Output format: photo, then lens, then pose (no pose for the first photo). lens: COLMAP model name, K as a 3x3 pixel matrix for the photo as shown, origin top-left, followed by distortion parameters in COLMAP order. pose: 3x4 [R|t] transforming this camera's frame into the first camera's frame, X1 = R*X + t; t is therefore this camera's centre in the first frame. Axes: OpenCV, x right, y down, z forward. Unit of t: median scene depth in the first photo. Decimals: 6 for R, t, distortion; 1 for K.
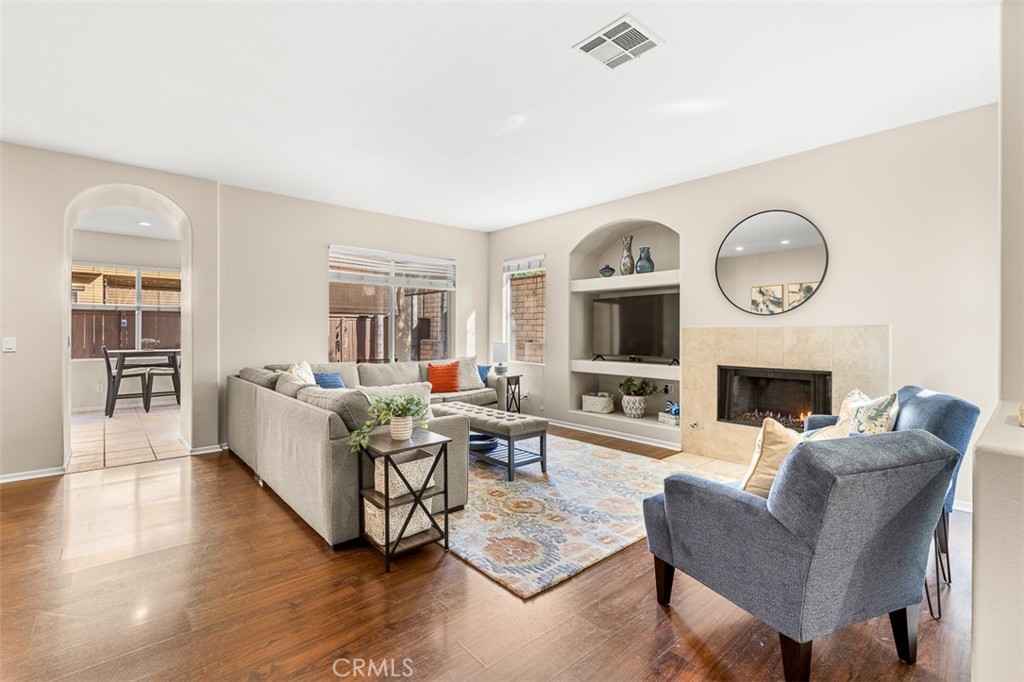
lens RADIAL K [[461.5, 0, 512.3], [0, 461.5, 337.9], [0, 0, 1]] dist [0.000263, 0.000056]
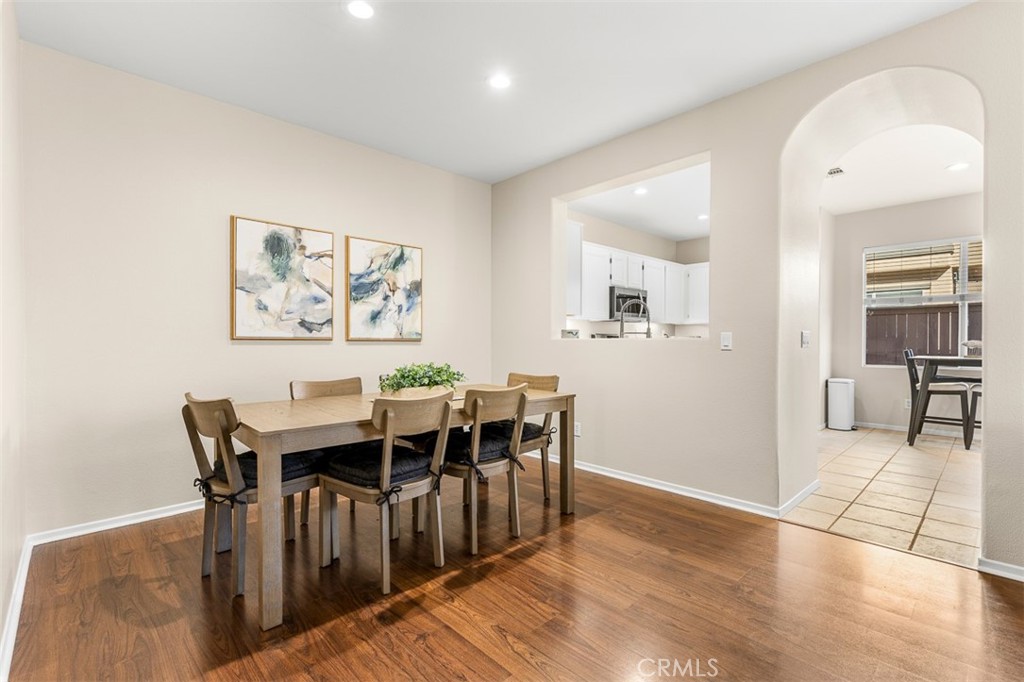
lens RADIAL K [[461.5, 0, 512.3], [0, 461.5, 345.2], [0, 0, 1]] dist [0.000263, 0.000056]
pose [[0.040859, 0.009429, -0.999120, -0.145299], [-0.009761, 0.999912, 0.009038, 0.009529], [0.999117, 0.009383, 0.040947, 0.306923]]
